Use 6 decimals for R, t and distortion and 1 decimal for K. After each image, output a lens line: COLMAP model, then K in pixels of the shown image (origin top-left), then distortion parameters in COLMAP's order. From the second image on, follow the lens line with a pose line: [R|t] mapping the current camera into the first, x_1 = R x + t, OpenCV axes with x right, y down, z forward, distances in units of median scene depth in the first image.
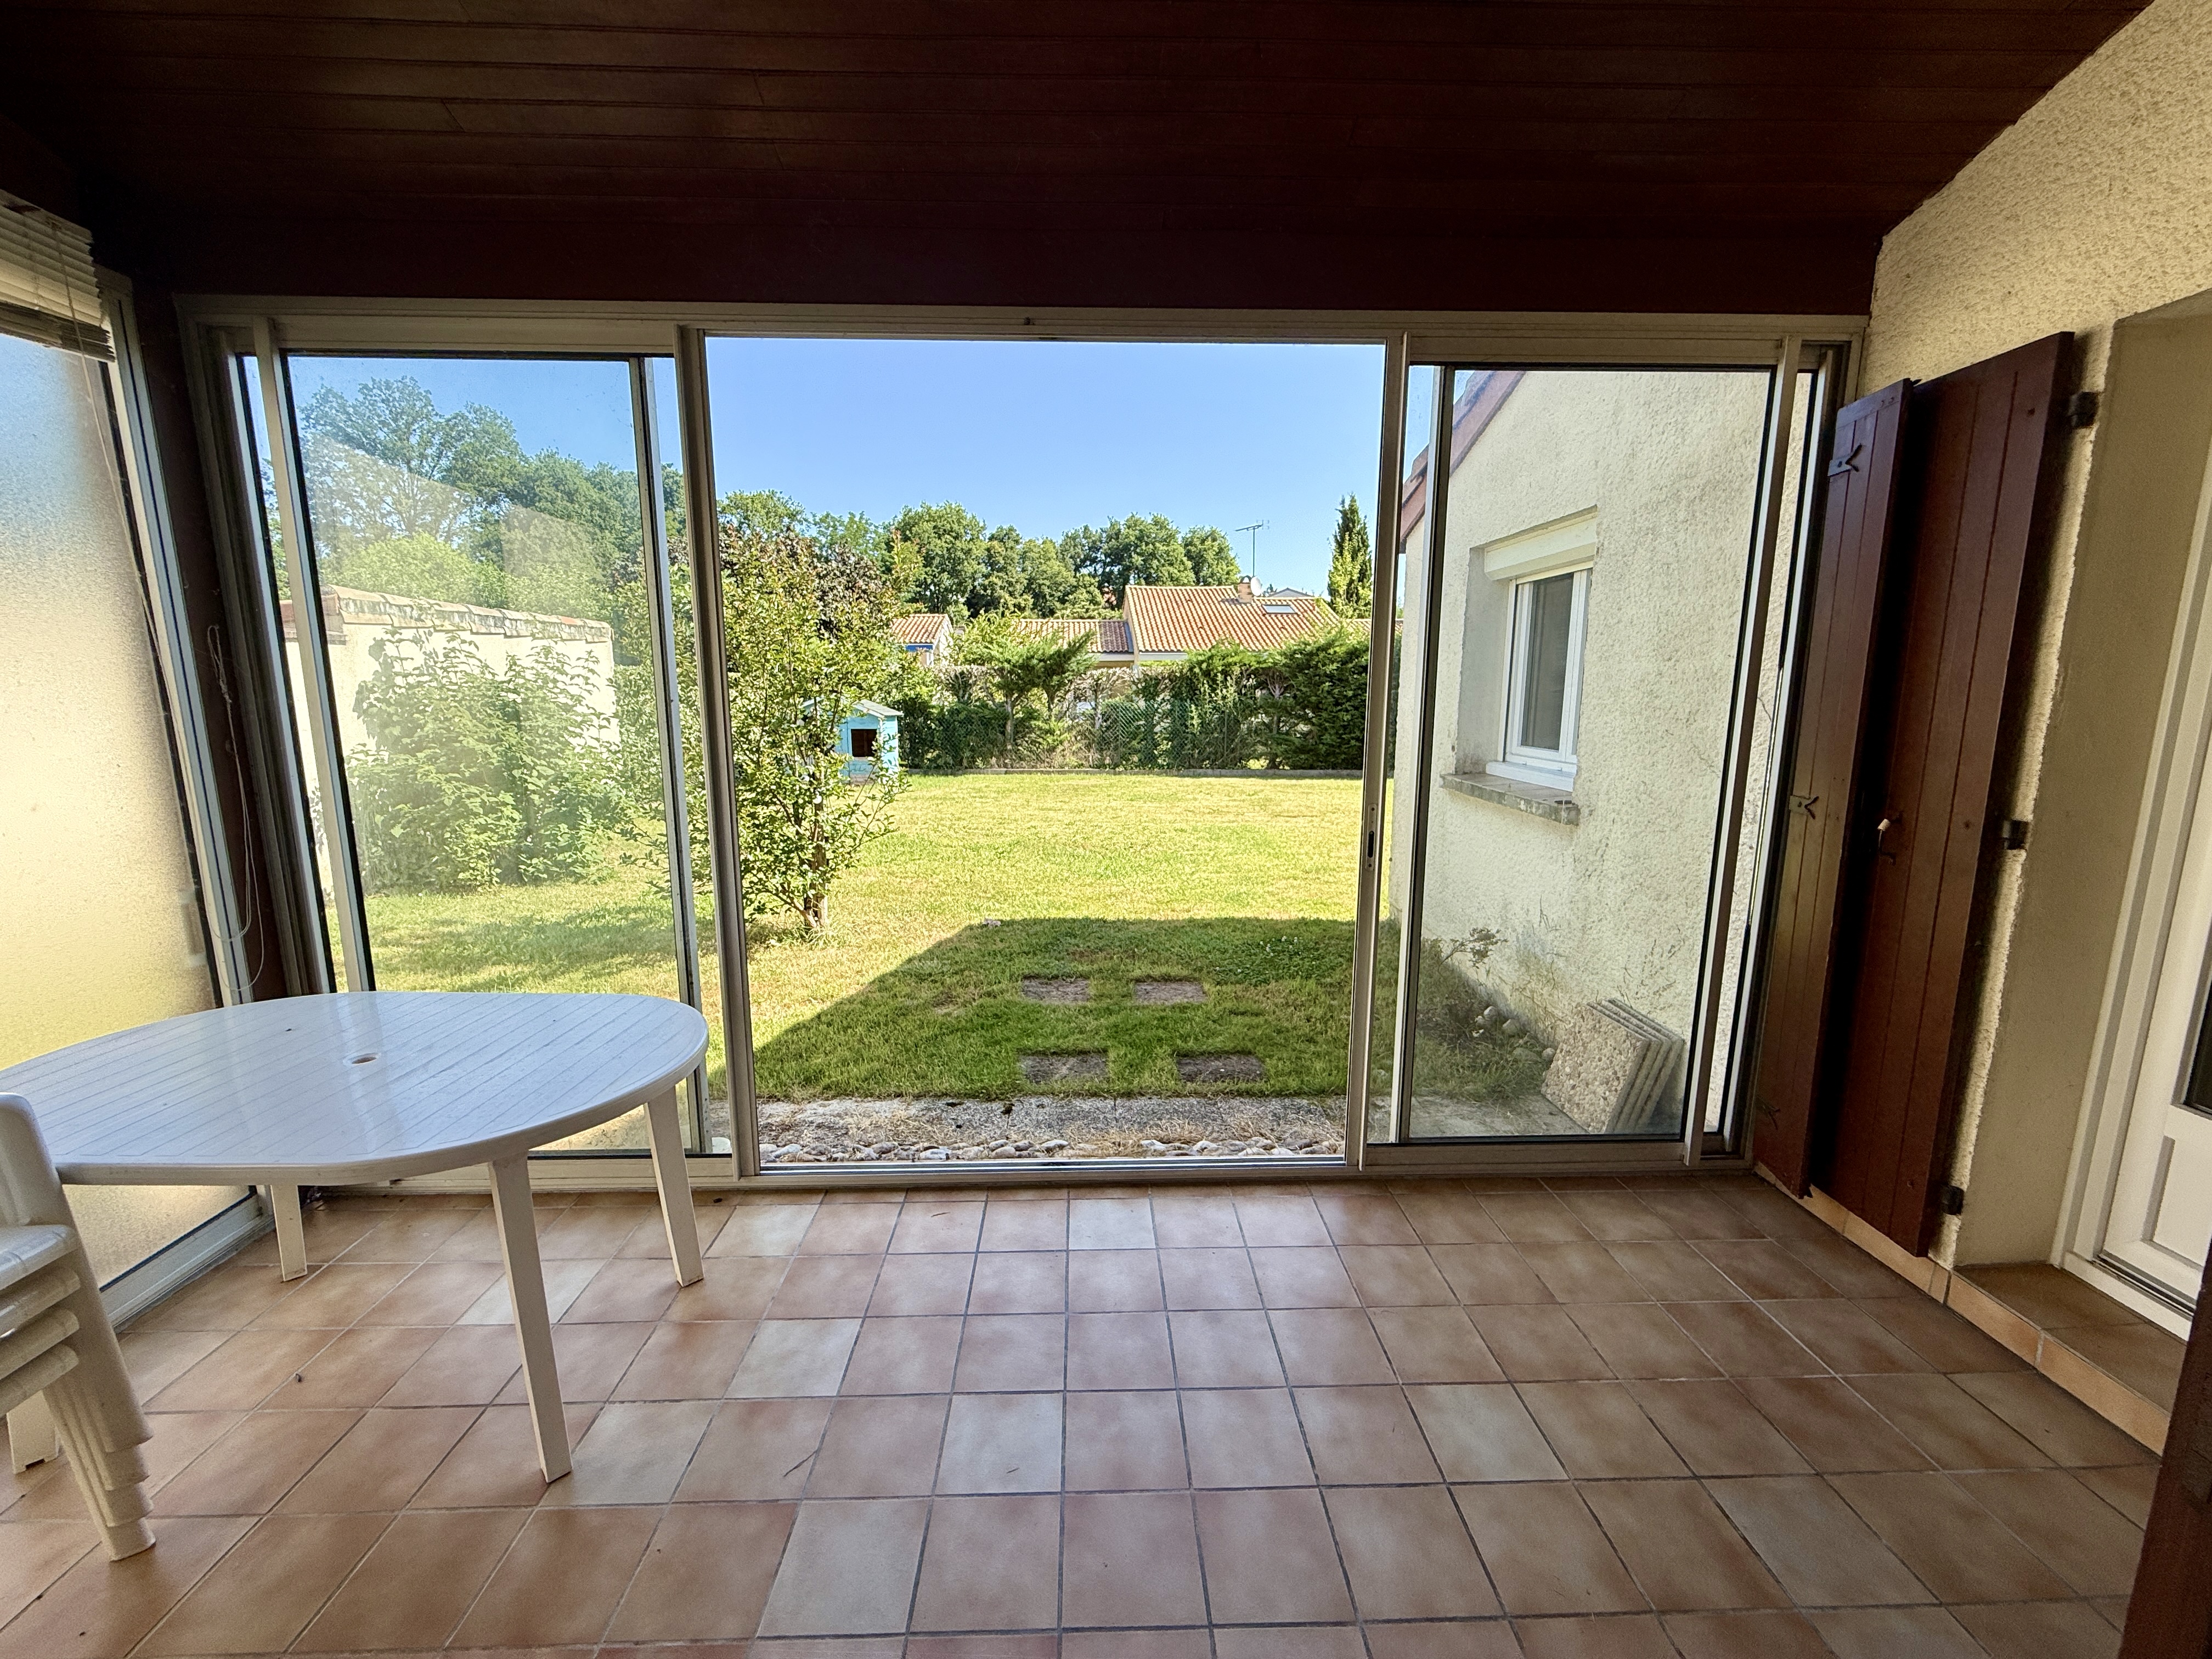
lens RADIAL K [[883.7, 0, 1102.8], [0, 883.7, 832.6], [0, 0, 1]] dist [0.002107, 0.000326]
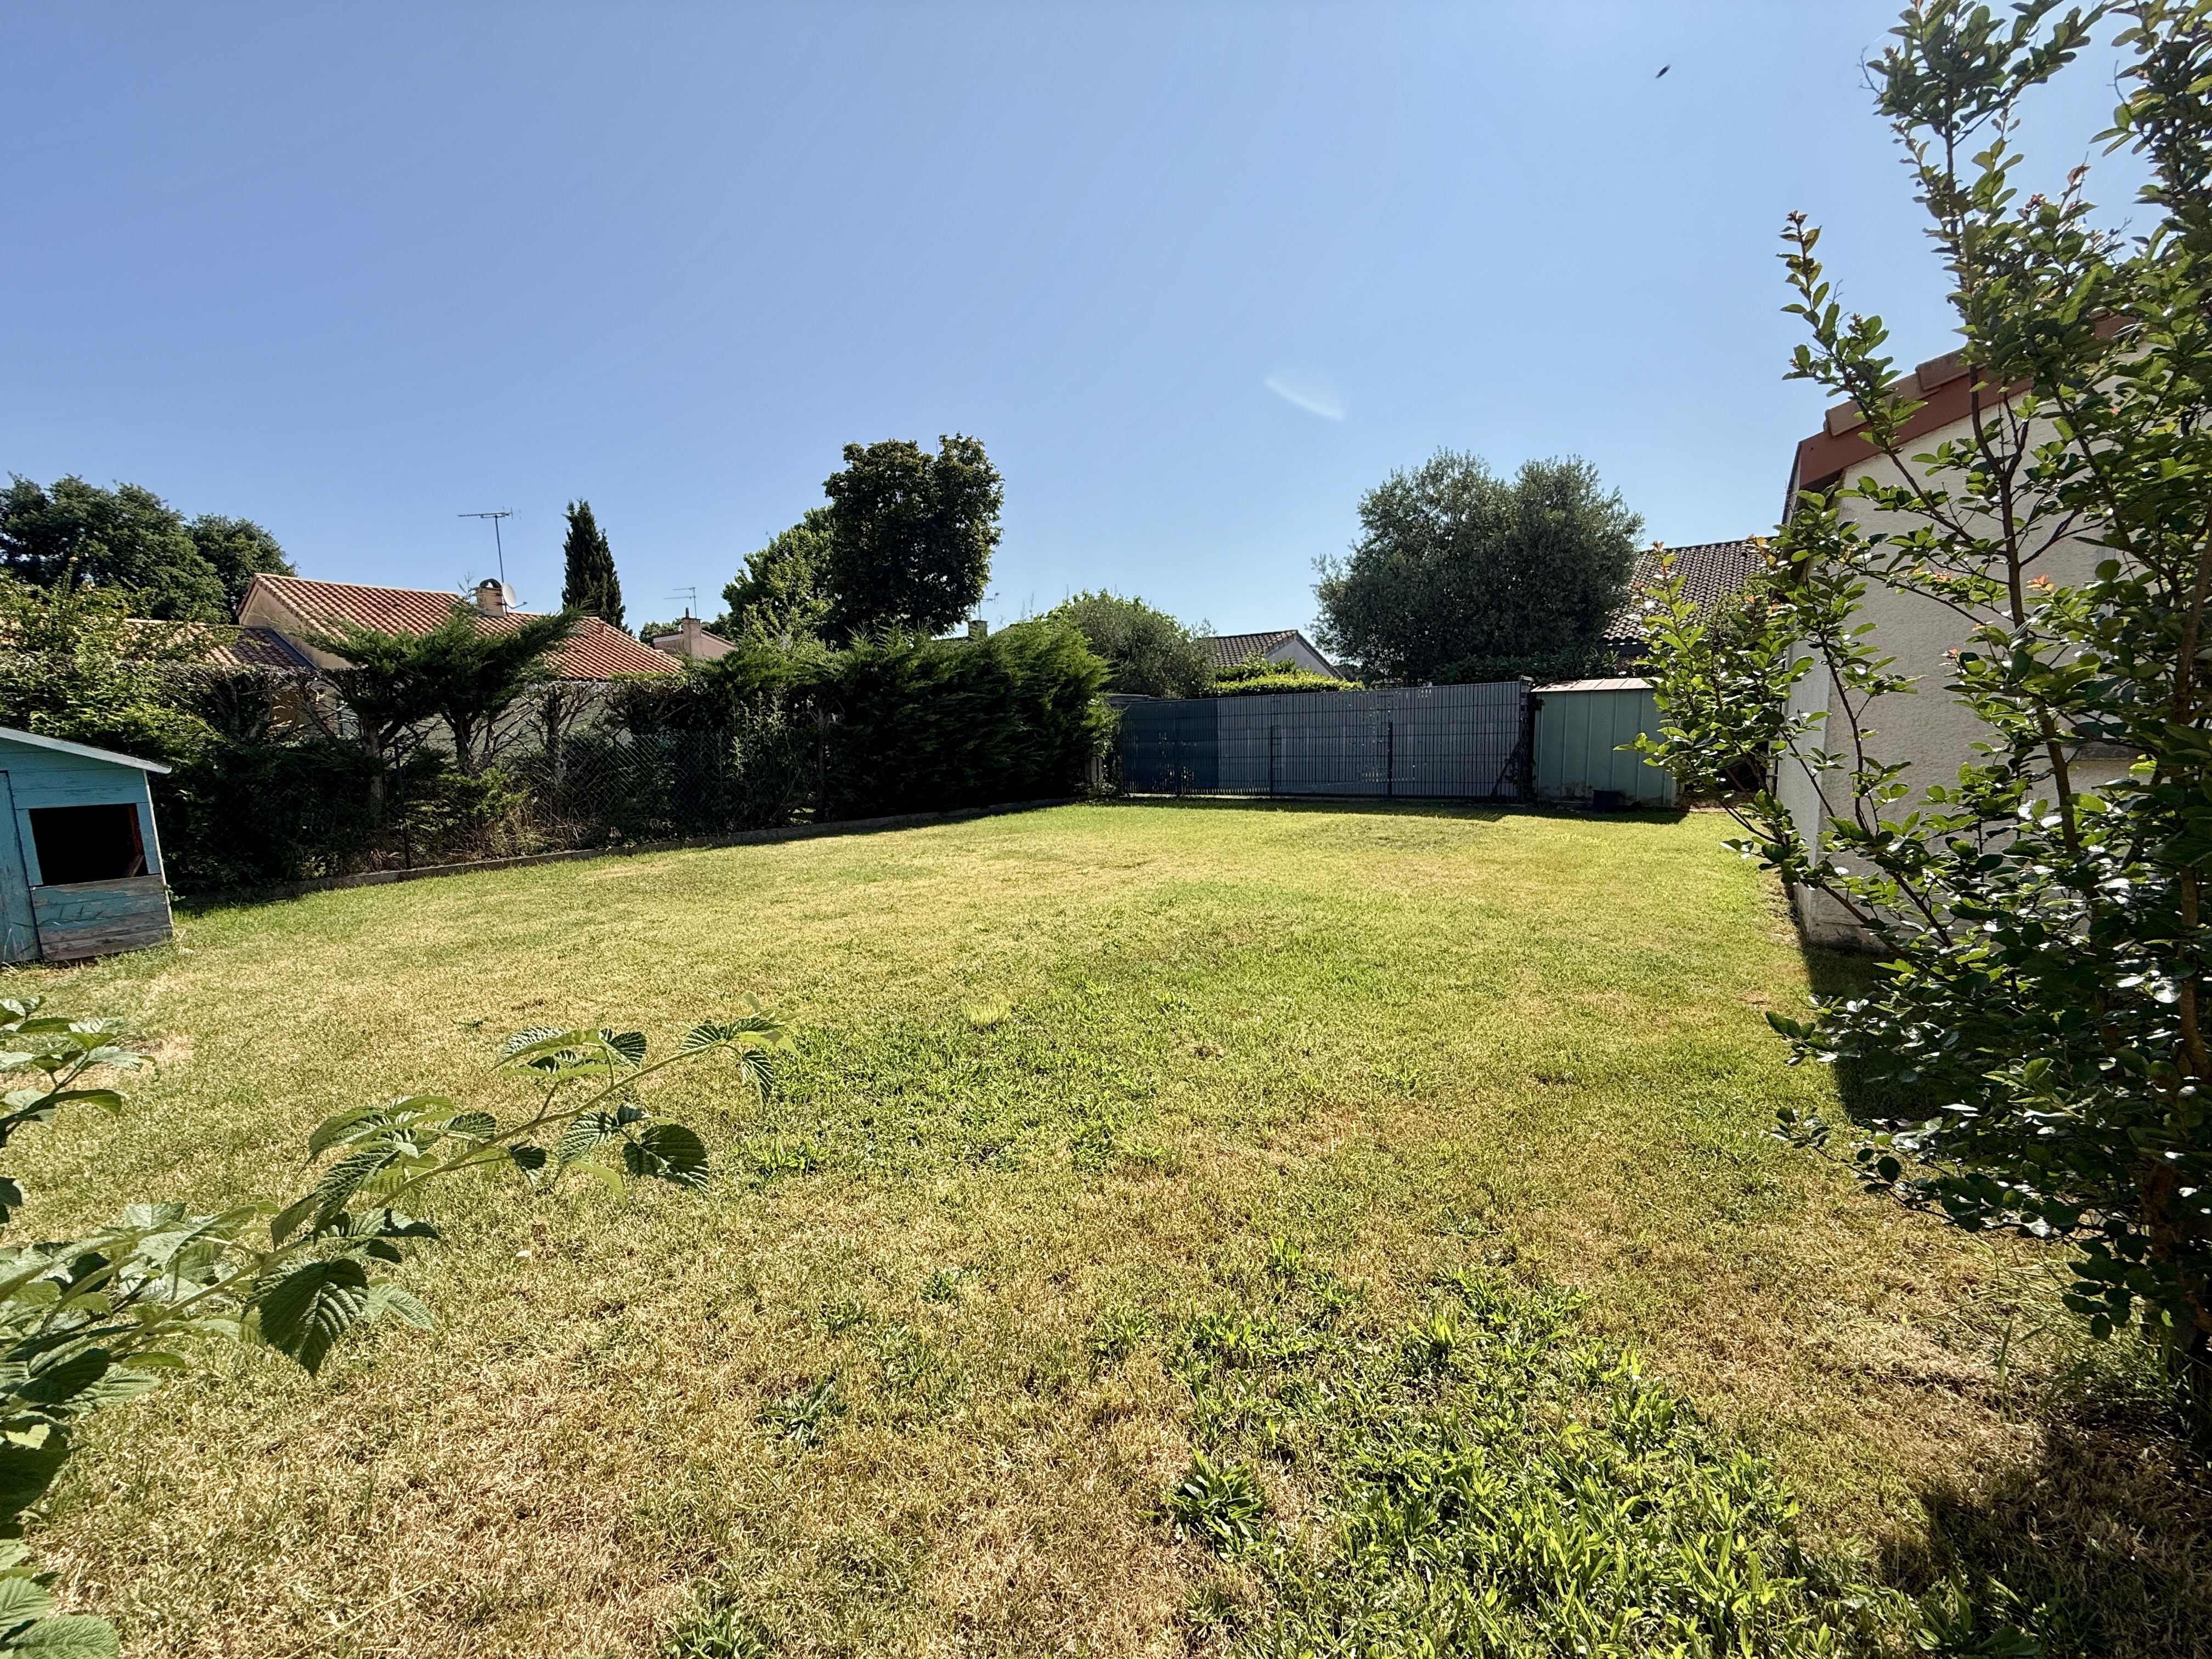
lens RADIAL K [[883.7, 0, 1102.8], [0, 883.7, 832.6], [0, 0, 1]] dist [0.002107, 0.000326]
pose [[0.613081, -0.102957, 0.783282, -0.154884], [0.148210, 0.988857, 0.013972, -0.024537], [-0.775993, 0.107524, 0.621509, 0.227412]]
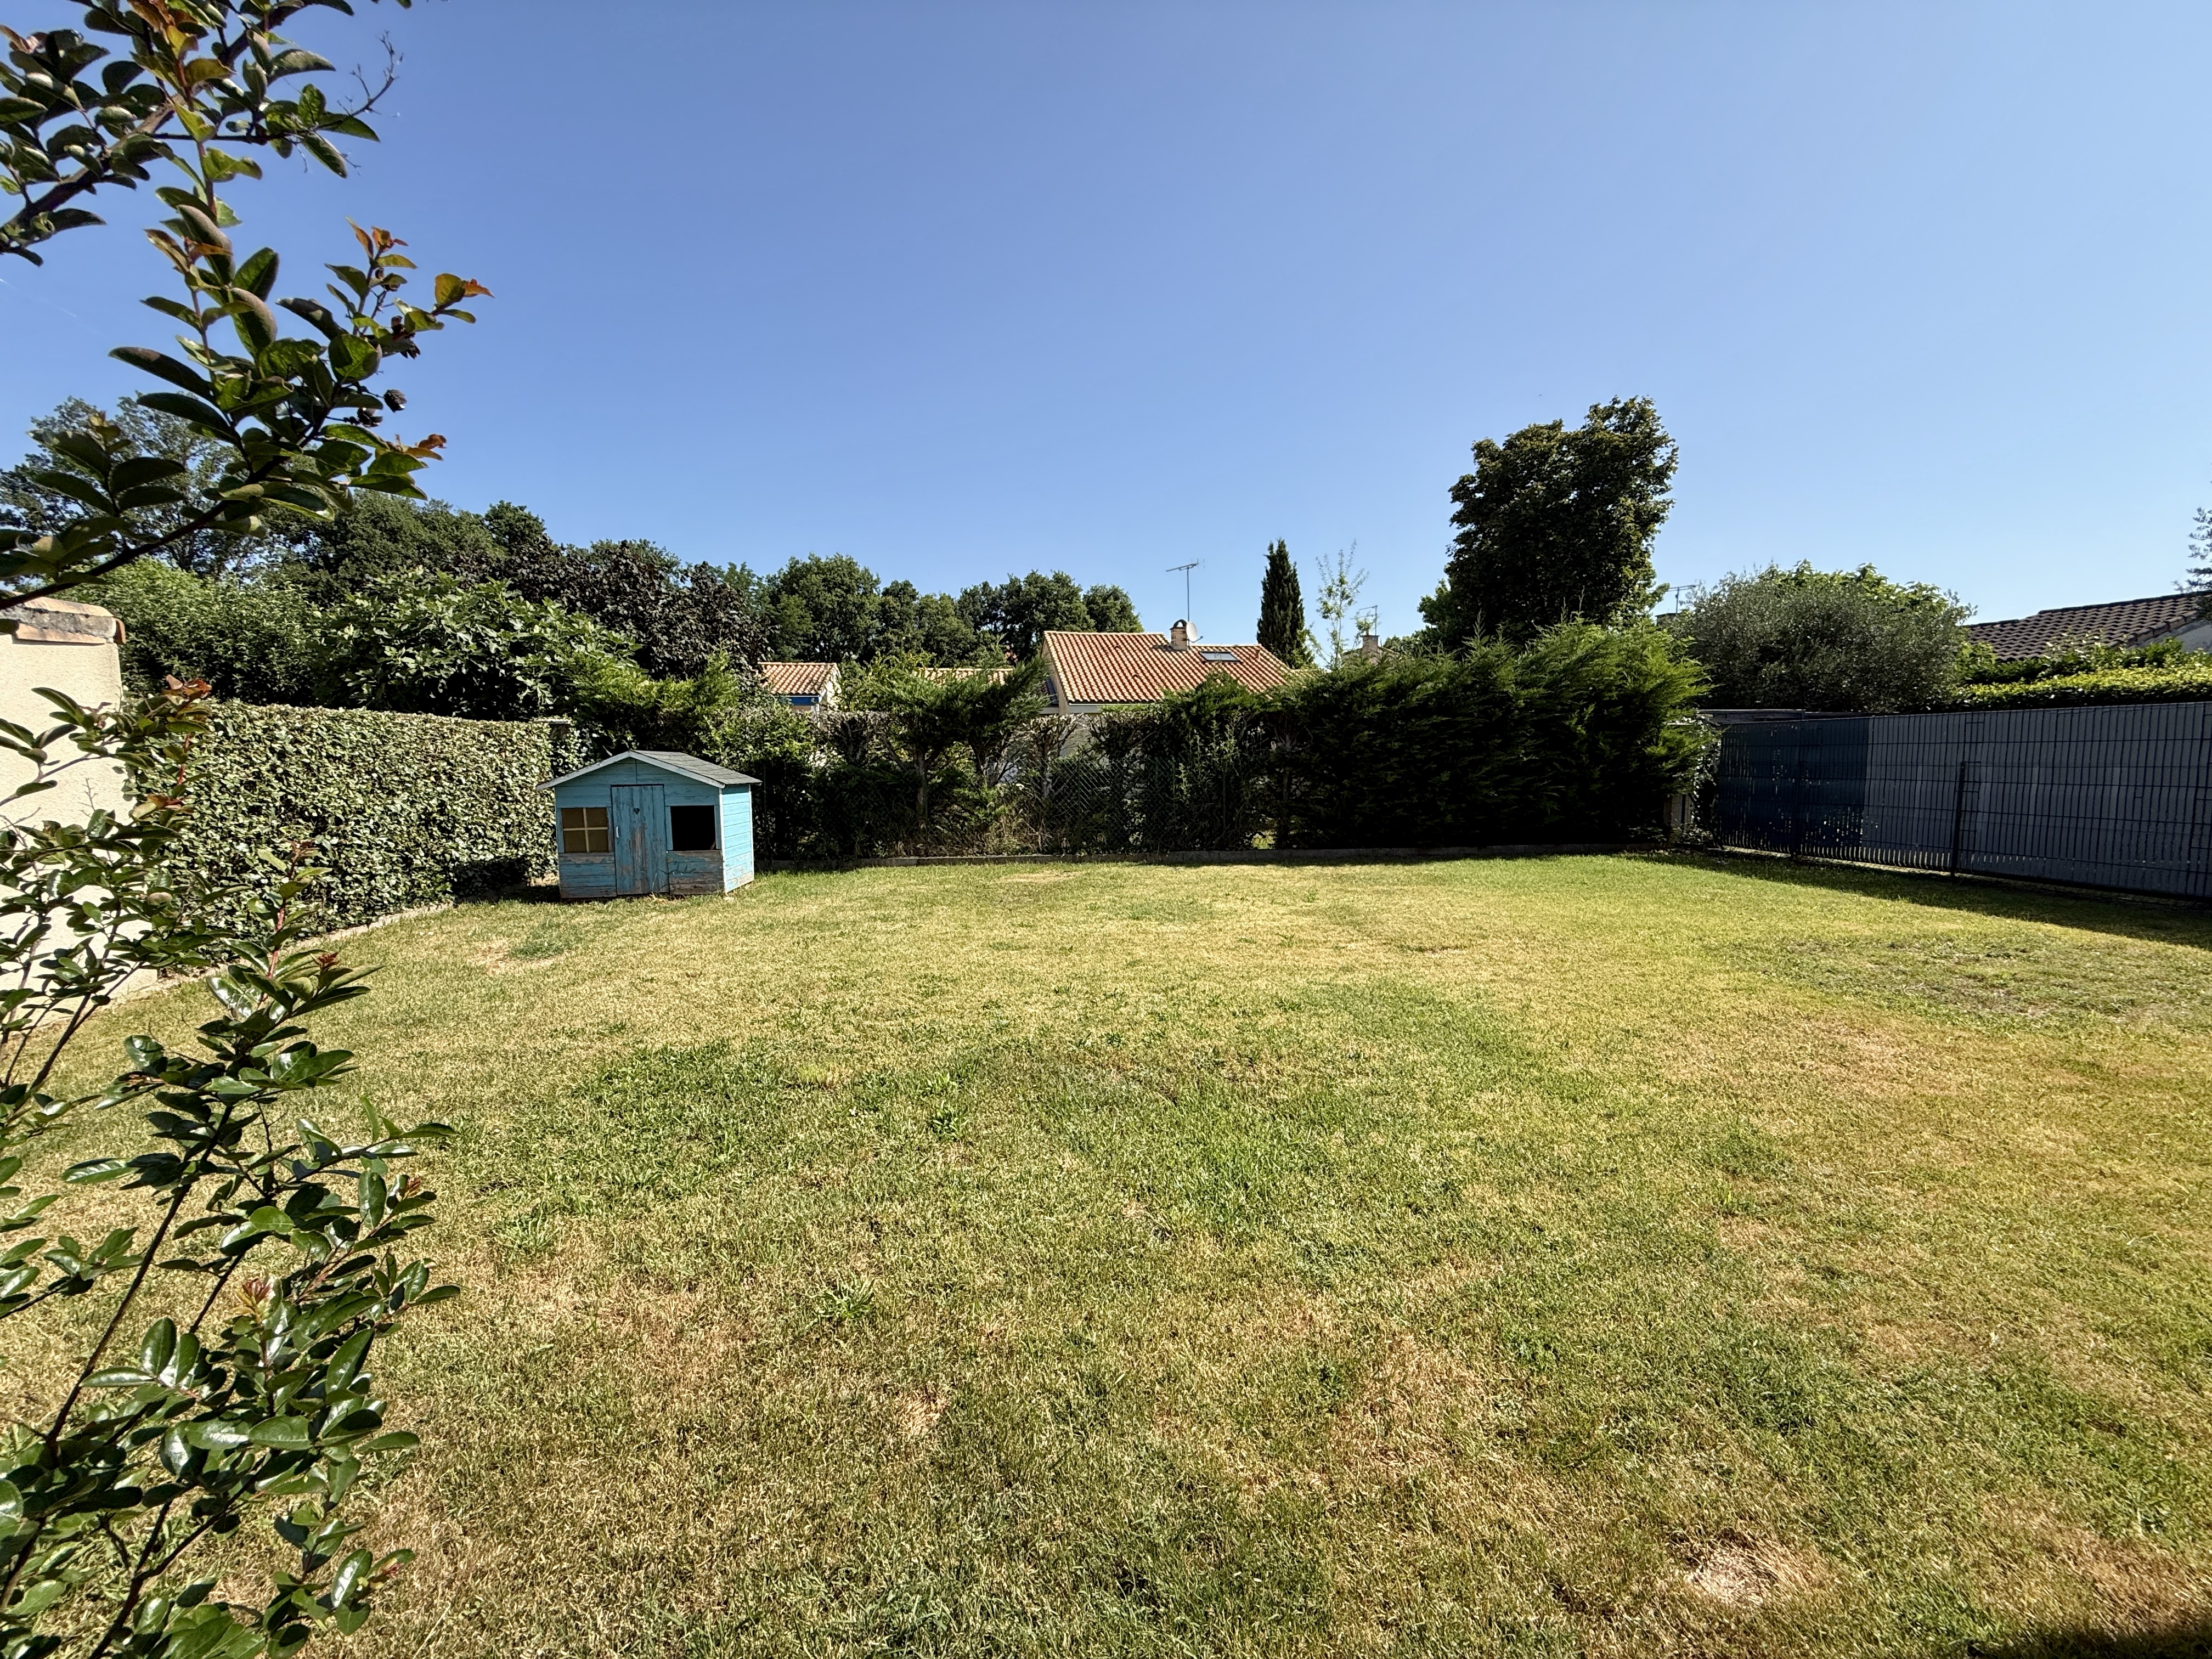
lens RADIAL K [[883.7, 0, 1102.8], [0, 883.7, 832.6], [0, 0, 1]] dist [0.002107, 0.000326]
pose [[0.993326, -0.019380, 0.113699, -0.026695], [0.026958, 0.997489, -0.065497, -0.025454], [-0.112144, 0.068125, 0.991354, 0.177936]]
